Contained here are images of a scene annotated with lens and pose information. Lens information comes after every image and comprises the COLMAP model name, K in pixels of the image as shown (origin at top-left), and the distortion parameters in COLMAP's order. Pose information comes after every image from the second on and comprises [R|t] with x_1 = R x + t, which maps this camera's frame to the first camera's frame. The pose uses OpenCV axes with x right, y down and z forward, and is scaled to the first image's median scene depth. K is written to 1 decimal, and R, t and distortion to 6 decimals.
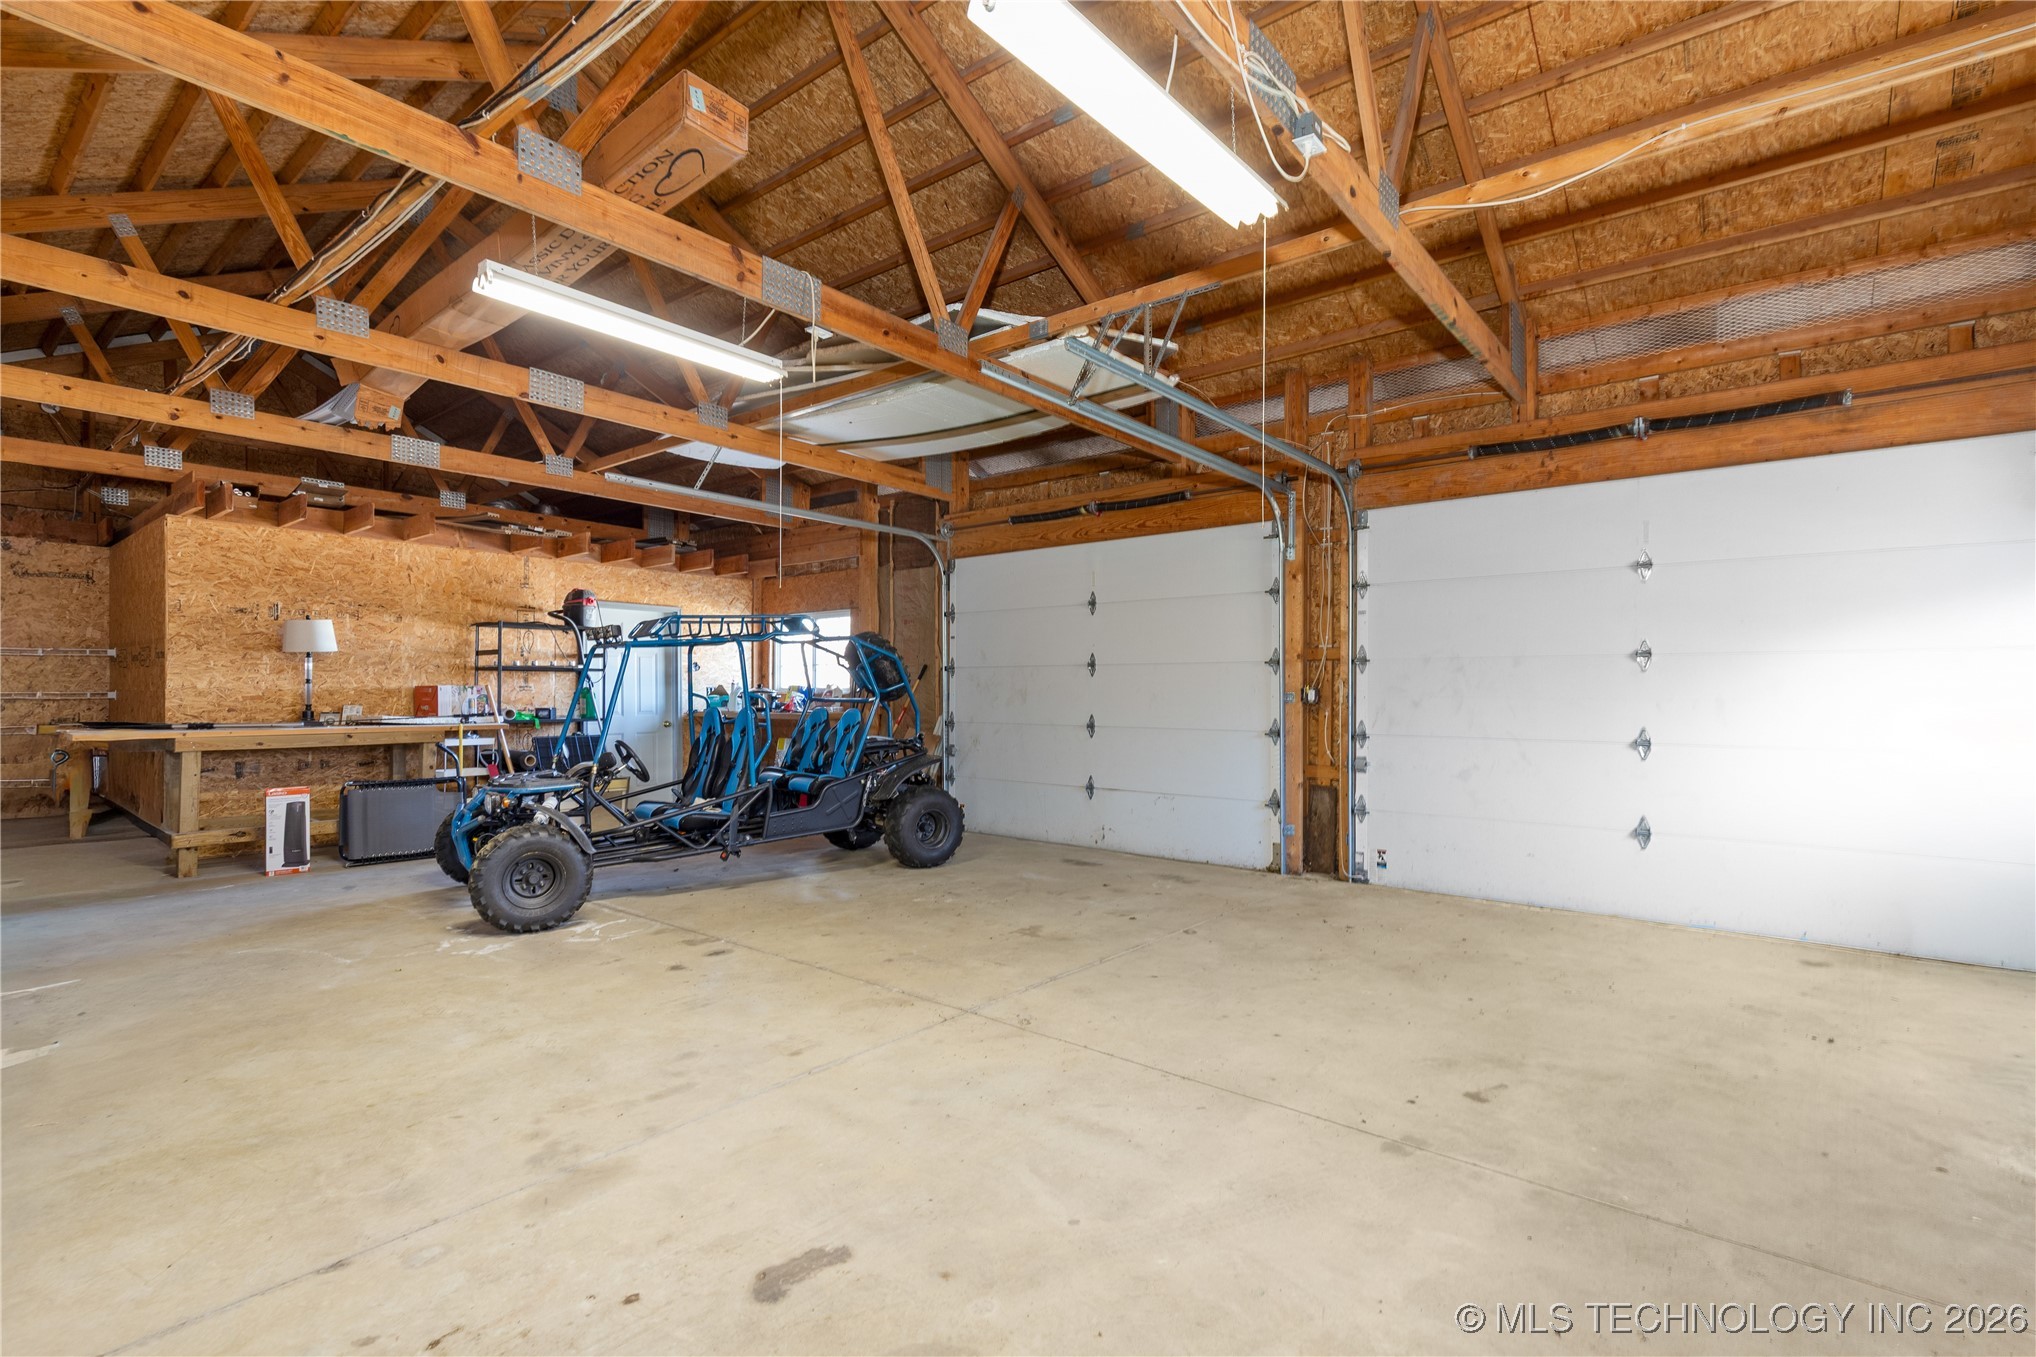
lens RADIAL K [[946.1, 0, 1024.4], [0, 946.1, 679.0], [0, 0, 1]] dist [0.009525, 0.000353]
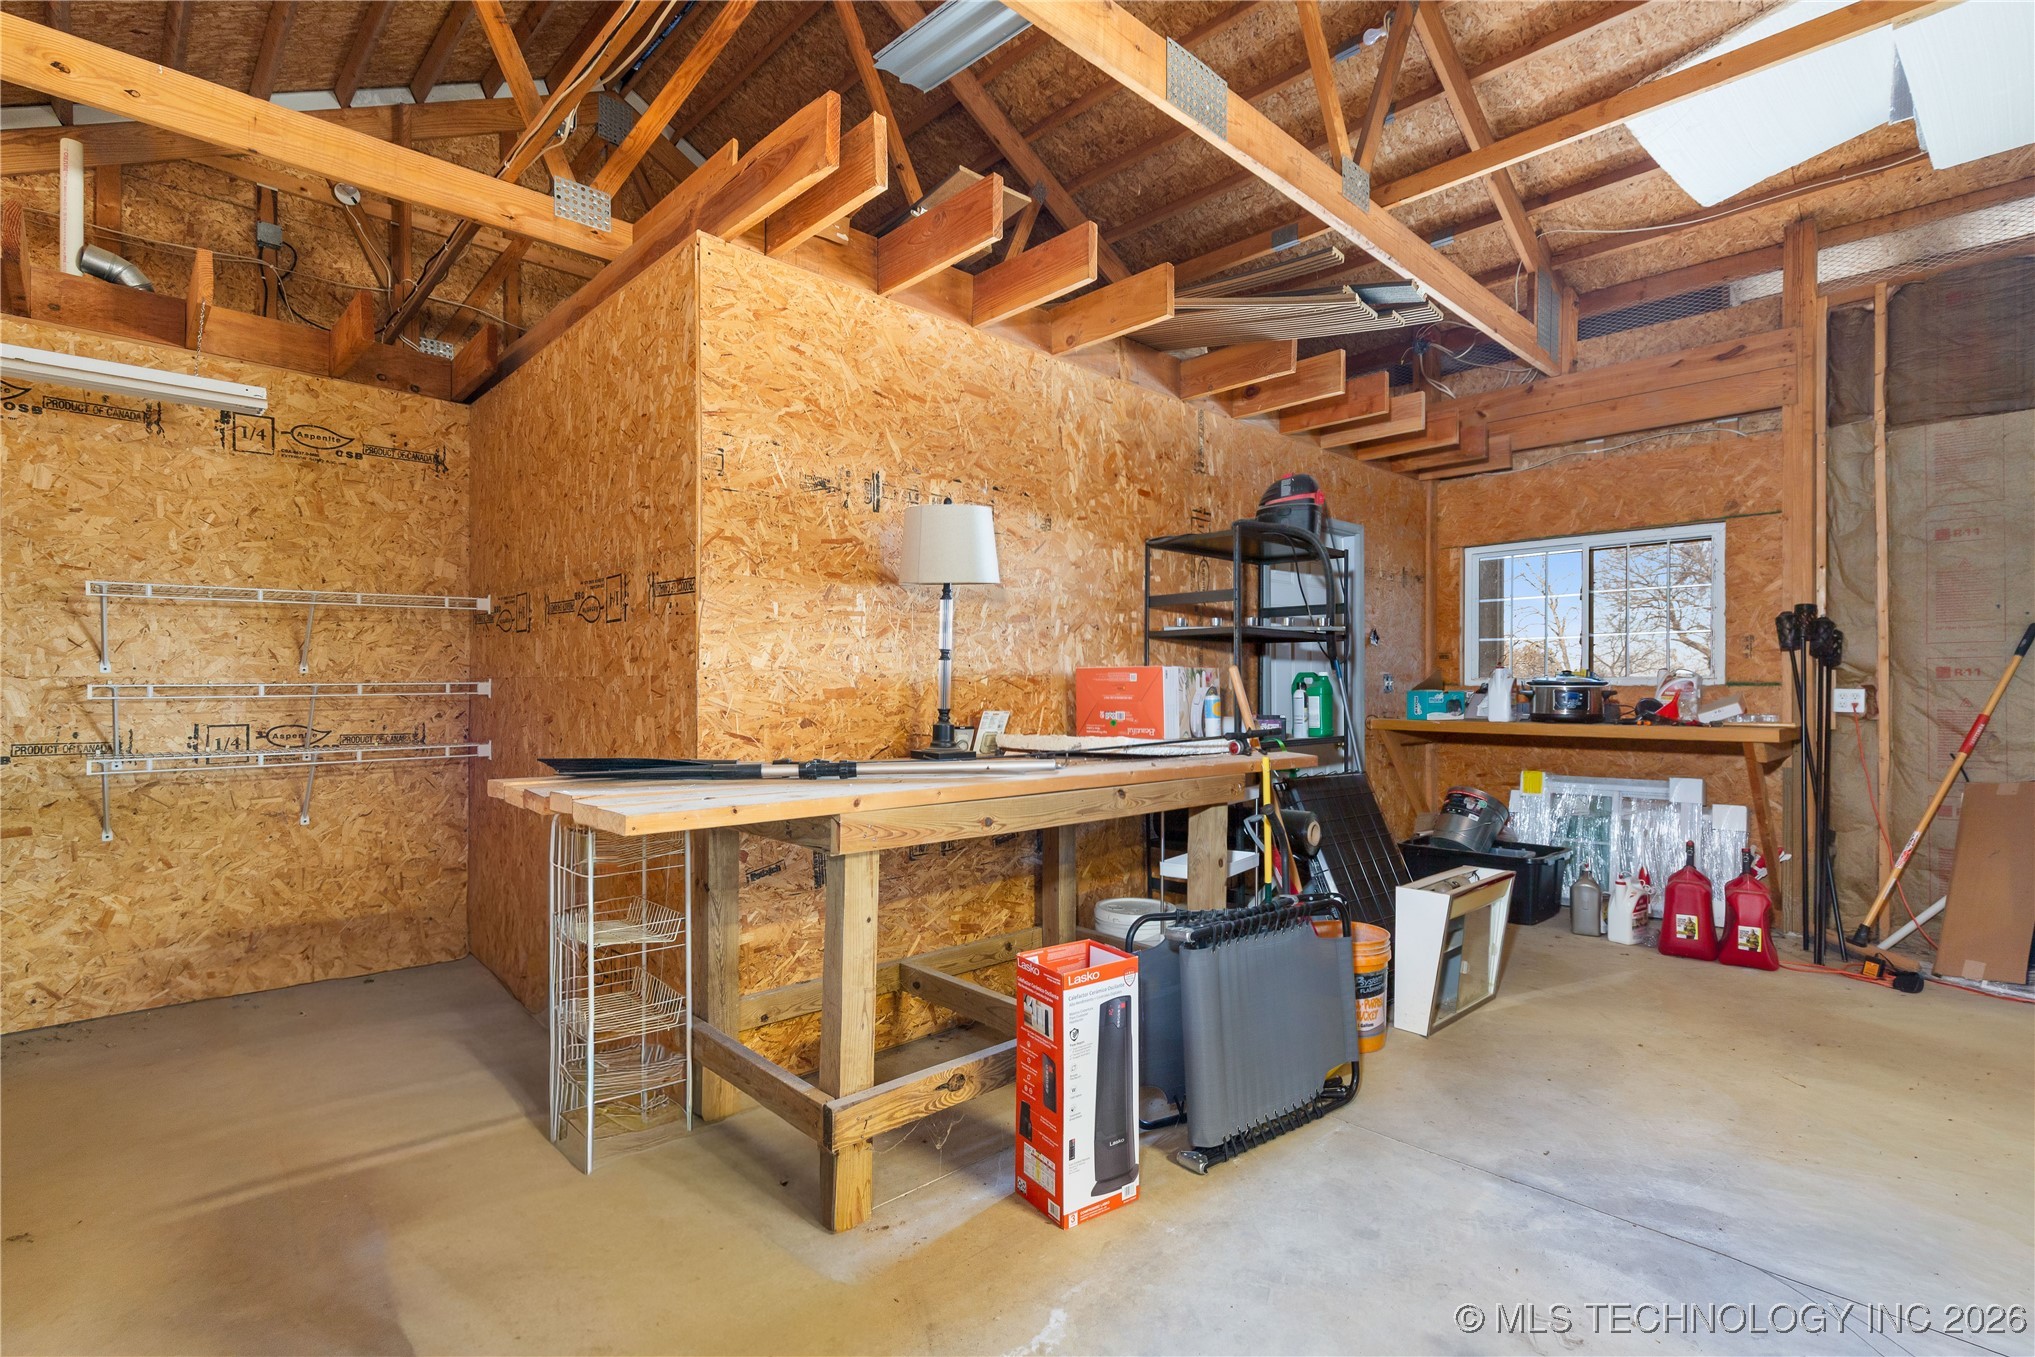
lens RADIAL K [[945.6, 0, 973.8], [0, 945.6, 683.5], [0, 0, 1]] dist [0.009525, 0.000353]
pose [[0.989173, 0.002798, -0.146729, -1.042117], [-0.000135, 0.999835, 0.018152, 0.011757], [0.146756, -0.017936, 0.989010, 0.894172]]
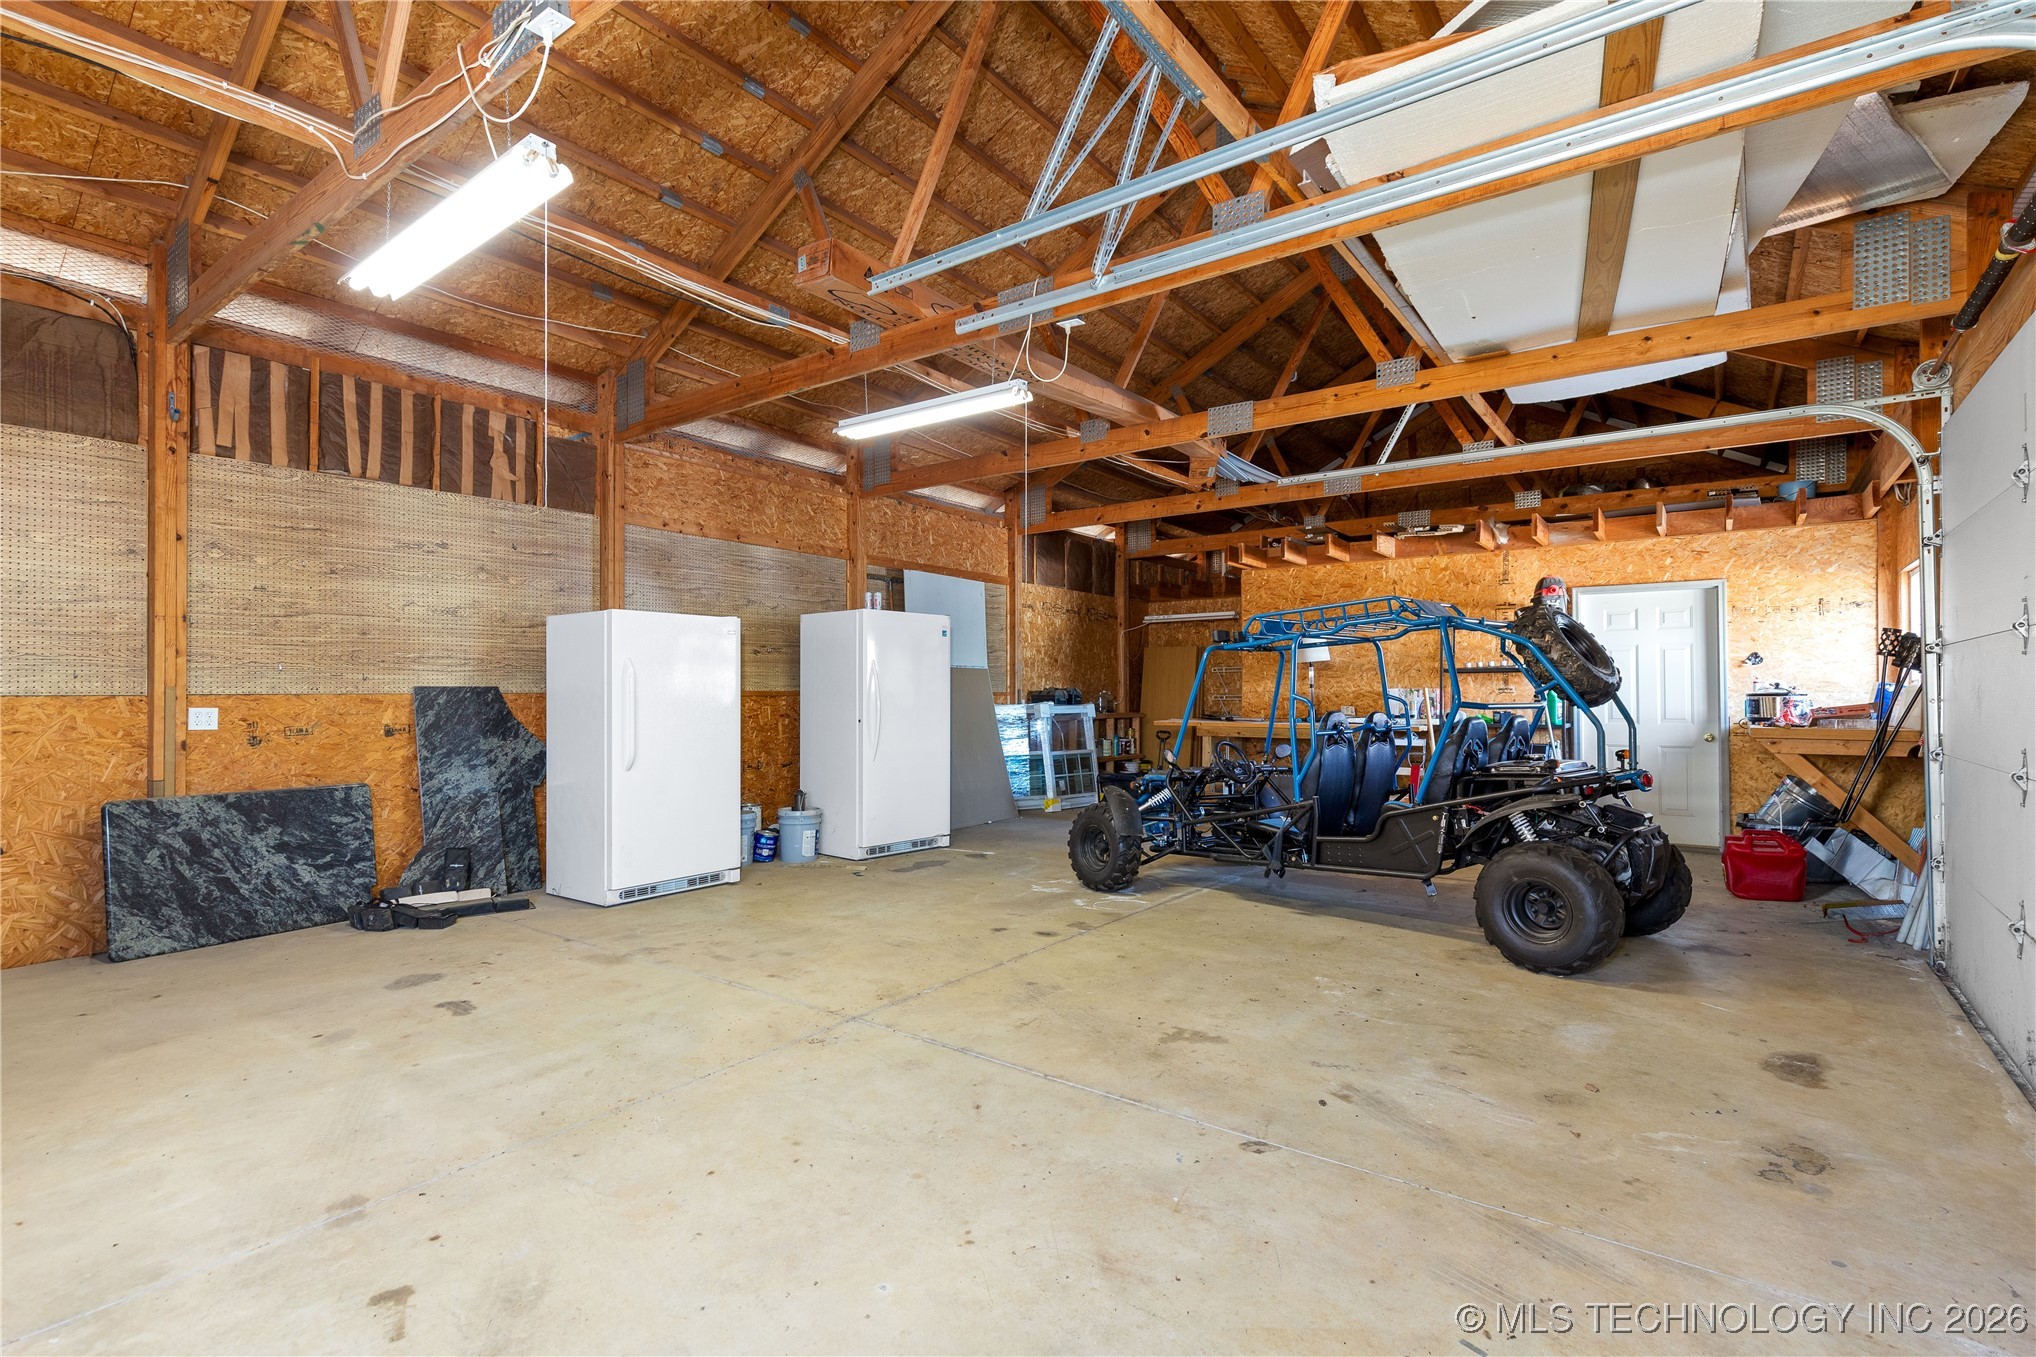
lens RADIAL K [[946.1, 0, 1023.1], [0, 946.1, 683.5], [0, 0, 1]] dist [0.009525, 0.000353]
pose [[0.048954, -0.012157, -0.998727, 0.705584], [0.014203, 0.999833, -0.011474, 0.011729], [0.998700, -0.013623, 0.049119, 0.849795]]
